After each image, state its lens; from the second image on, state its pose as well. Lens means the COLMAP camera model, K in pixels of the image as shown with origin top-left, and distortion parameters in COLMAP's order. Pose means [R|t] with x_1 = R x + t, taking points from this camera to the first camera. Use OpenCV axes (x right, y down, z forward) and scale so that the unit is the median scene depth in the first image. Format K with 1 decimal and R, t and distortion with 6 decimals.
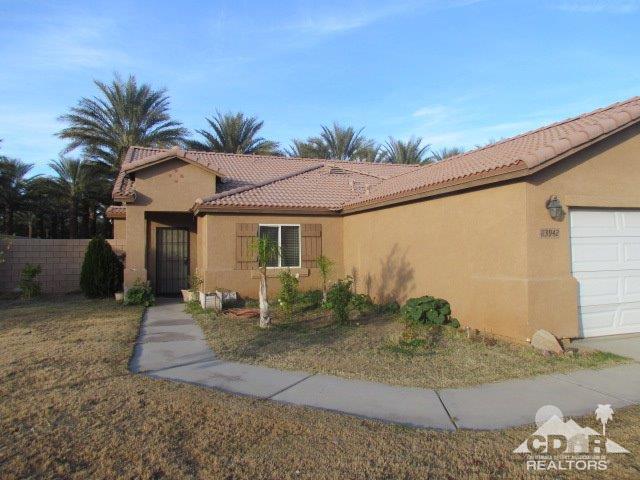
lens RADIAL K [[442.0, 0, 320.0], [0, 442.0, 240.0], [0, 0, 1]] dist [-0.015196, -0.002062]
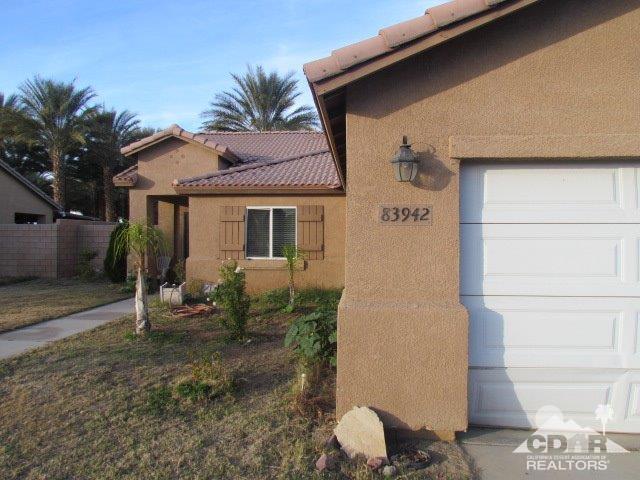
lens RADIAL K [[442.0, 0, 320.0], [0, 442.0, 240.0], [0, 0, 1]] dist [-0.015196, -0.002062]
pose [[0.910677, 0.017383, -0.412752, 0.342512], [-0.003244, 0.999384, 0.034932, -0.002072], [0.413105, -0.030473, 0.910173, 0.271774]]
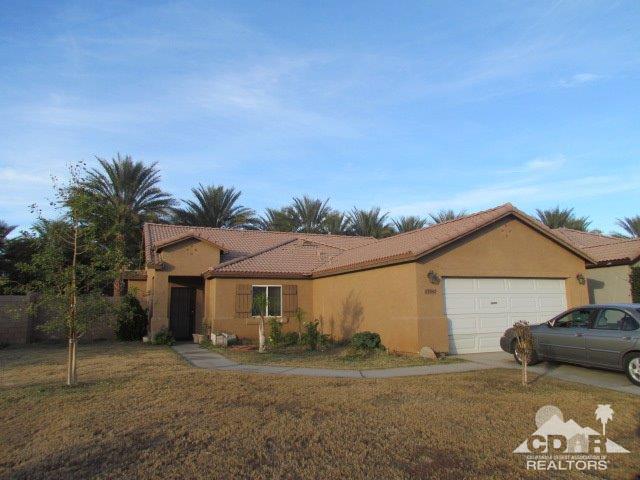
lens RADIAL K [[442.0, 0, 320.0], [0, 442.0, 240.0], [0, 0, 1]] dist [-0.015196, -0.002062]
pose [[0.997462, 0.008560, 0.070684, -0.024982], [0.000881, 0.991187, -0.132466, 0.007421], [-0.071195, 0.132192, 0.988664, -0.397178]]
